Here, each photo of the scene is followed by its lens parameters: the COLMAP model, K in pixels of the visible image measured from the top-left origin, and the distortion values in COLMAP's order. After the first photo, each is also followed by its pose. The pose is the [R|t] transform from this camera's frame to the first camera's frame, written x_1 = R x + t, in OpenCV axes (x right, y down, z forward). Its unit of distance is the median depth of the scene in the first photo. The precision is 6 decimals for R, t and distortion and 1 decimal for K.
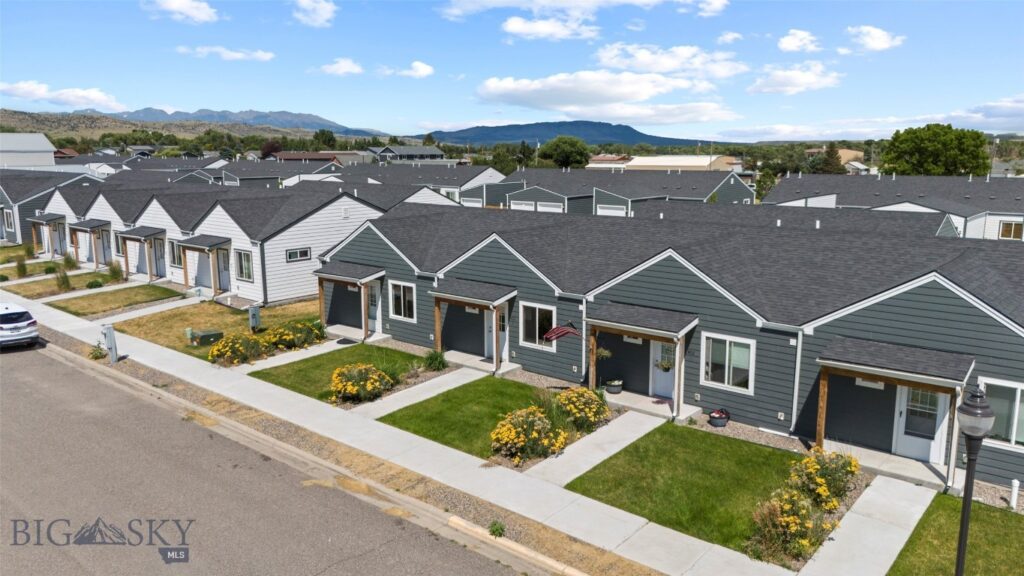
lens RADIAL K [[756.2, 0, 512.0], [0, 756.2, 288.0], [0, 0, 1]] dist [0.072748, -0.080407]
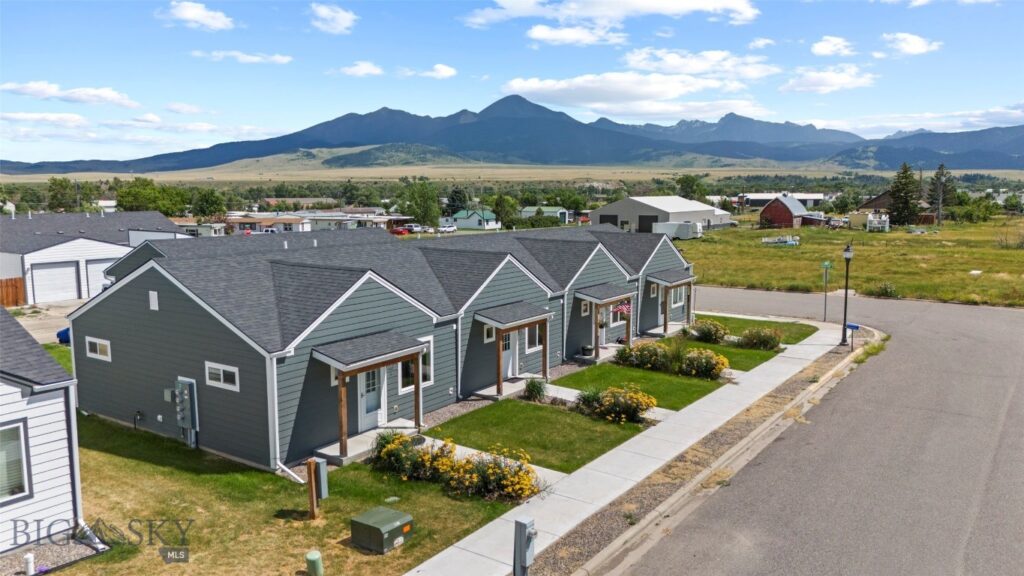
lens RADIAL K [[756.2, 0, 512.0], [0, 756.2, 288.0], [0, 0, 1]] dist [0.072748, -0.080407]
pose [[-0.091085, -0.124114, 0.988079, -1.068122], [0.184805, 0.972862, 0.139239, -0.174456], [-0.978545, 0.195285, -0.065676, 1.102536]]
